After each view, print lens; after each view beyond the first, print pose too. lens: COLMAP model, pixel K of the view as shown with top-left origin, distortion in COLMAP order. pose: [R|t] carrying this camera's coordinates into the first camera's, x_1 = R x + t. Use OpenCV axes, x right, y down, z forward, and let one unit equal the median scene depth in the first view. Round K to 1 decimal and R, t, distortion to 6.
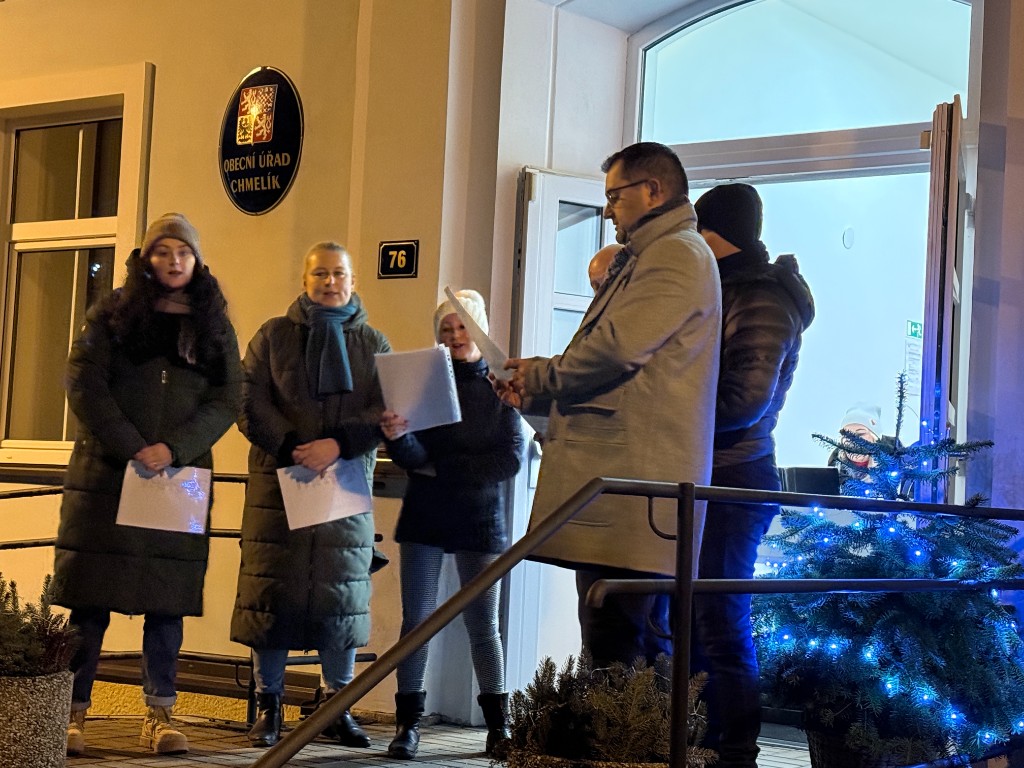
lens RADIAL K [[1861.0, 0, 512.0], [0, 1861.0, 384.0], [0, 0, 1]] dist [0.135554, 0.065125]
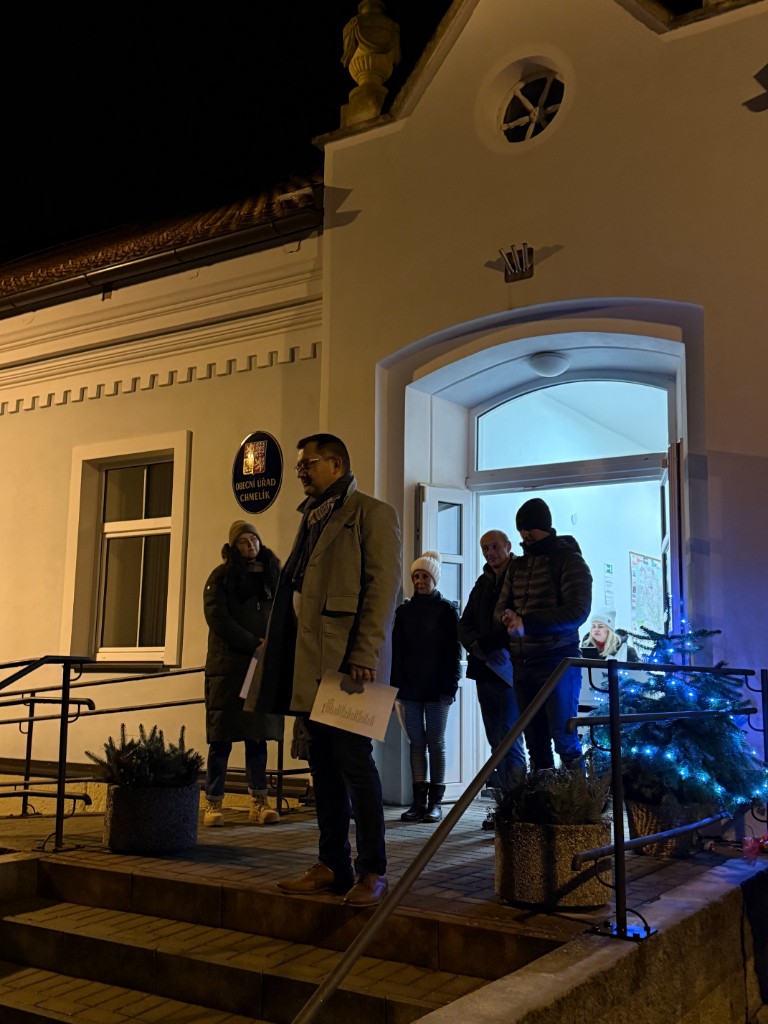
lens RADIAL K [[1037.8, 0, 384.0], [0, 1037.8, 512.0], [0, 0, 1]] dist [0.173347, -0.368146]
pose [[0.997459, -0.025274, 0.066605, -0.092666], [0.031064, 0.995691, -0.087379, -0.002541], [-0.064110, 0.089226, 0.993946, 0.014810]]
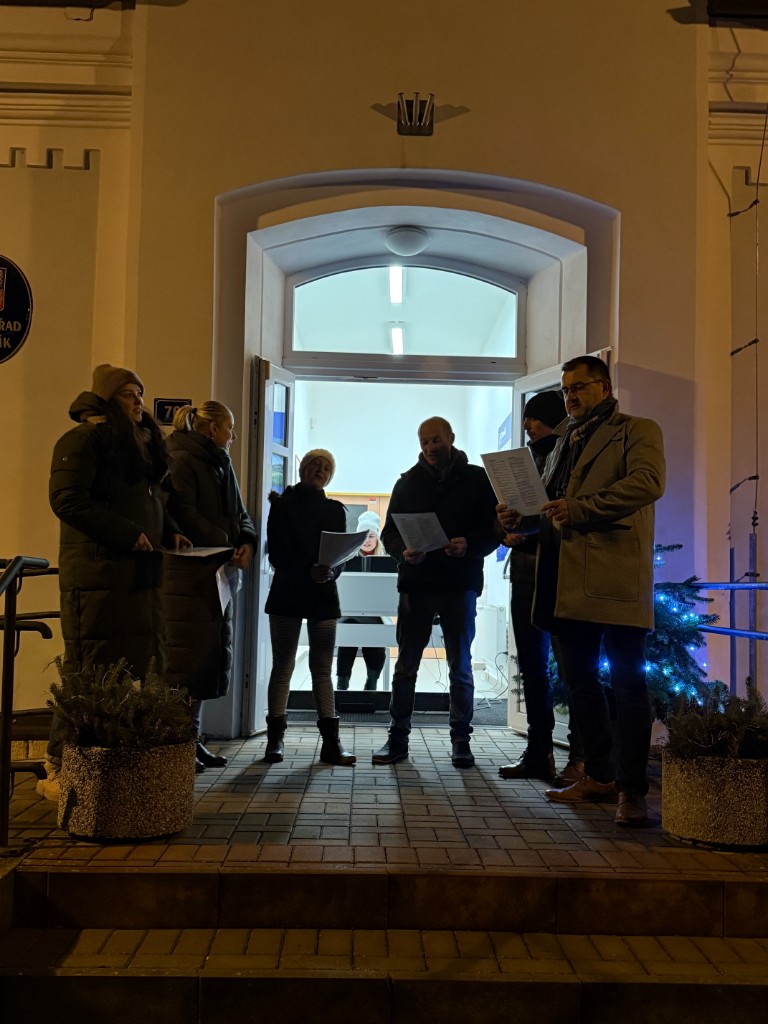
lens RADIAL K [[1037.8, 0, 384.0], [0, 1037.8, 512.0], [0, 0, 1]] dist [0.173347, -0.368146]
pose [[0.790322, 0.009920, 0.612611, -0.417924], [-0.023395, 0.999628, 0.013993, -0.006283], [-0.612245, -0.025391, 0.790261, 0.277477]]
